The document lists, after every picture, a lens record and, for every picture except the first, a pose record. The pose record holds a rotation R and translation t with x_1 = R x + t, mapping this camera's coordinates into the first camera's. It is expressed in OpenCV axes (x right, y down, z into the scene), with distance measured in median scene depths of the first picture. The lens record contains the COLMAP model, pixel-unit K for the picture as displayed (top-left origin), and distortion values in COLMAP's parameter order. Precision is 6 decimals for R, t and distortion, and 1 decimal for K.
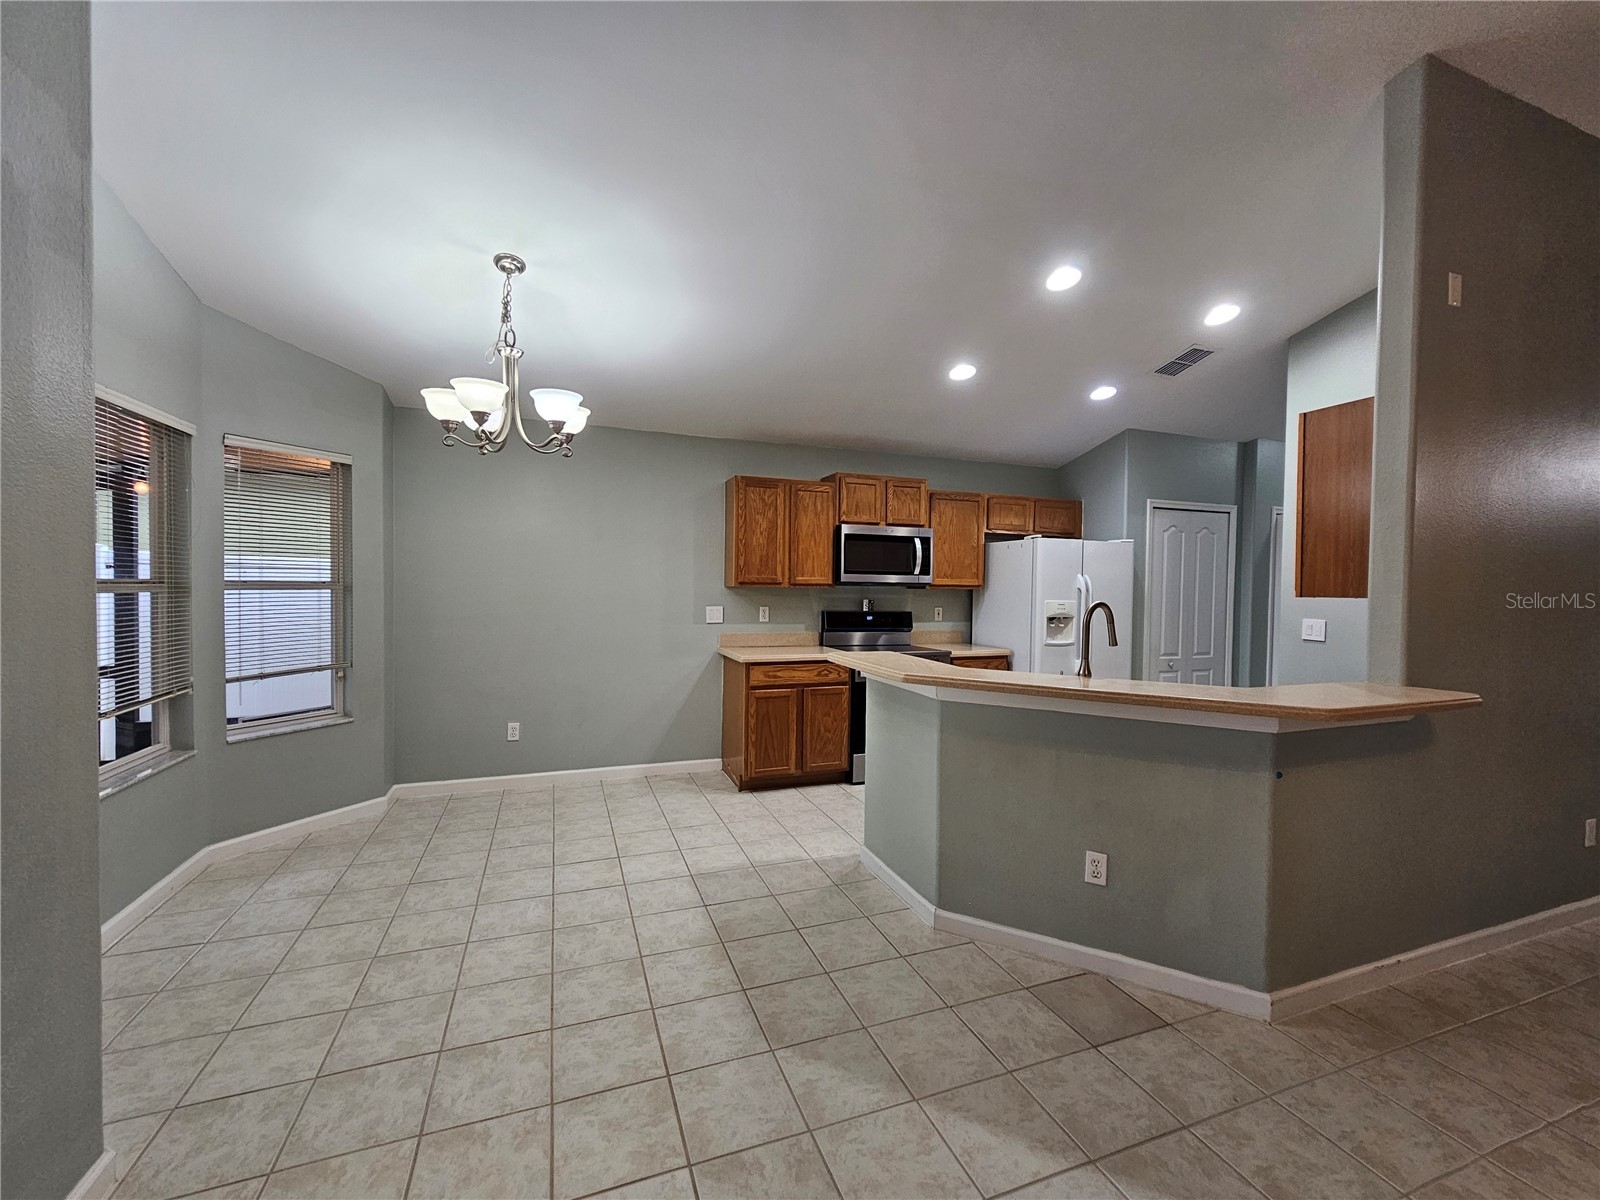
lens RADIAL K [[655.9, 0, 796.5], [0, 655.9, 599.1], [0, 0, 1]] dist [-0.001754, -0.000171]
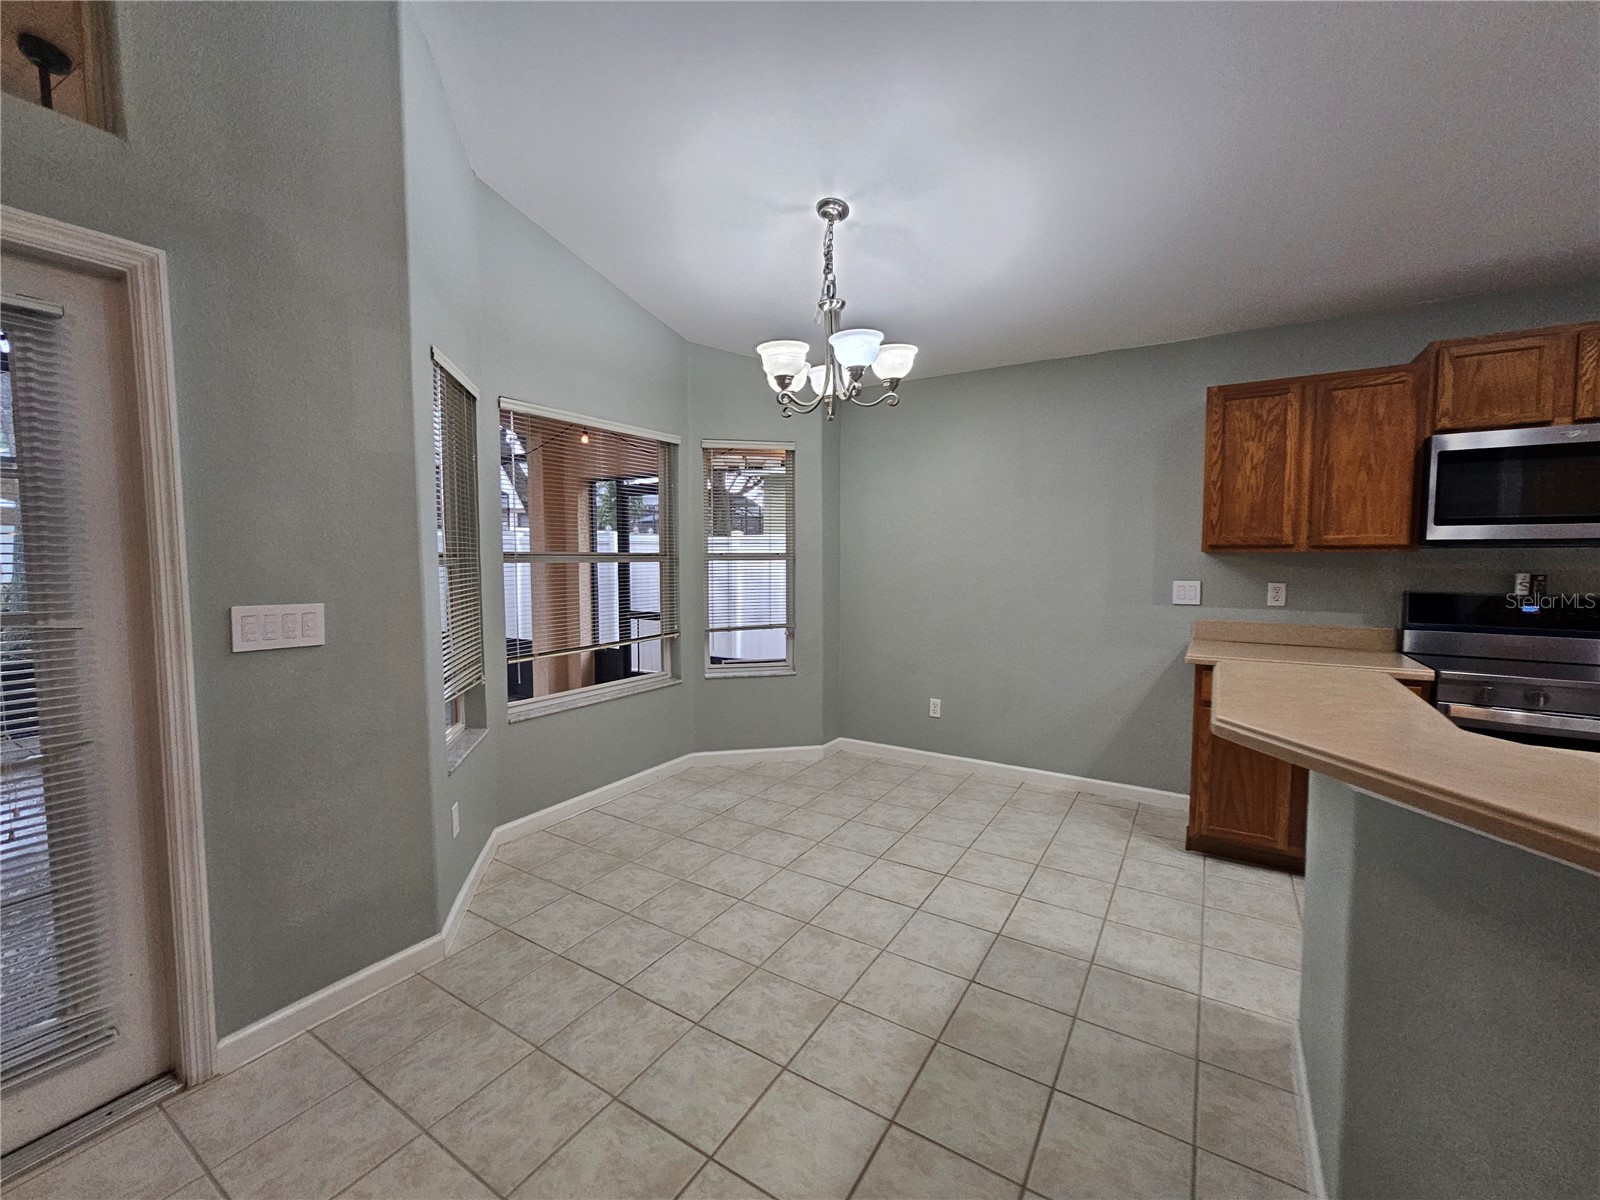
lens RADIAL K [[660.3, 0, 795.0], [0, 660.3, 596.1], [0, 0, 1]] dist [-0.000550, -0.000502]
pose [[0.605929, 0.034679, -0.794763, 0.193974], [-0.007633, 0.999257, 0.037783, 0.004010], [0.795482, -0.016828, 0.605743, 0.242952]]
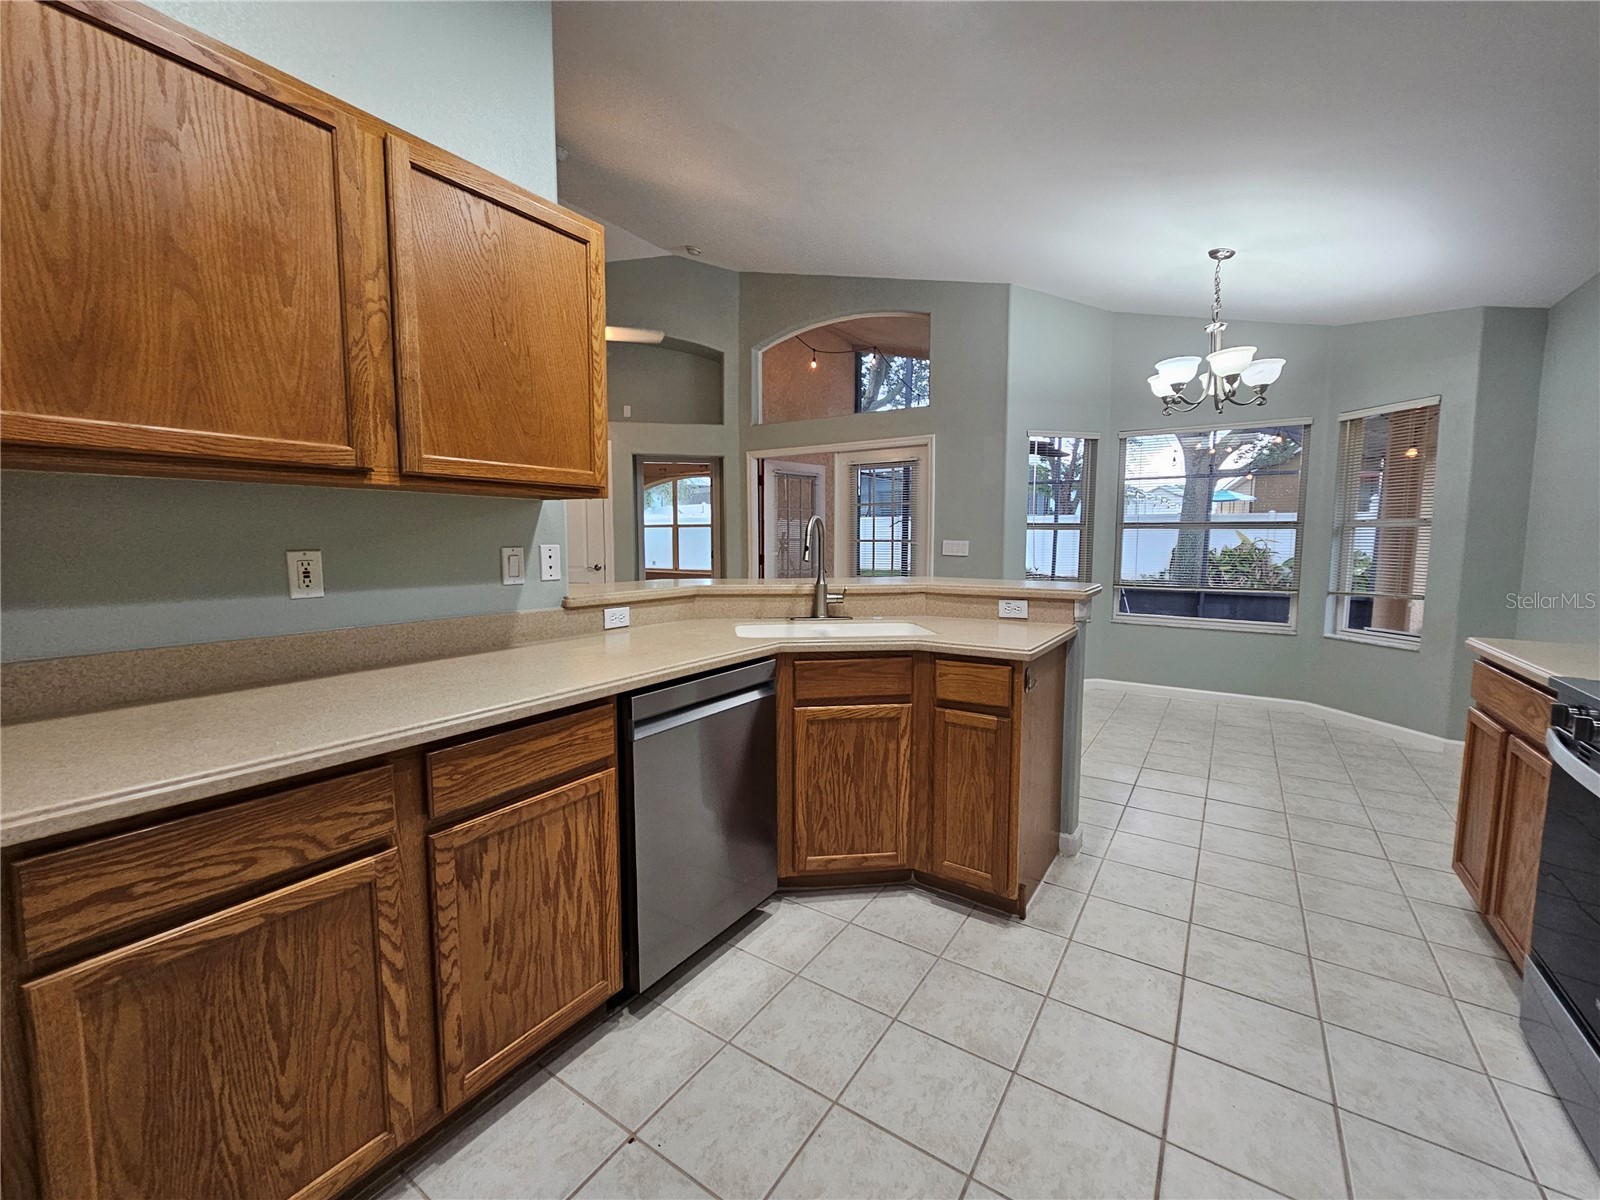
lens RADIAL K [[655.9, 0, 796.5], [0, 655.9, 599.1], [0, 0, 1]] dist [-0.001754, -0.000171]
pose [[-0.807452, 0.041311, -0.588486, 0.601473], [-0.024662, 0.994309, 0.103638, 0.016294], [0.589418, 0.098195, -0.801838, 1.009950]]
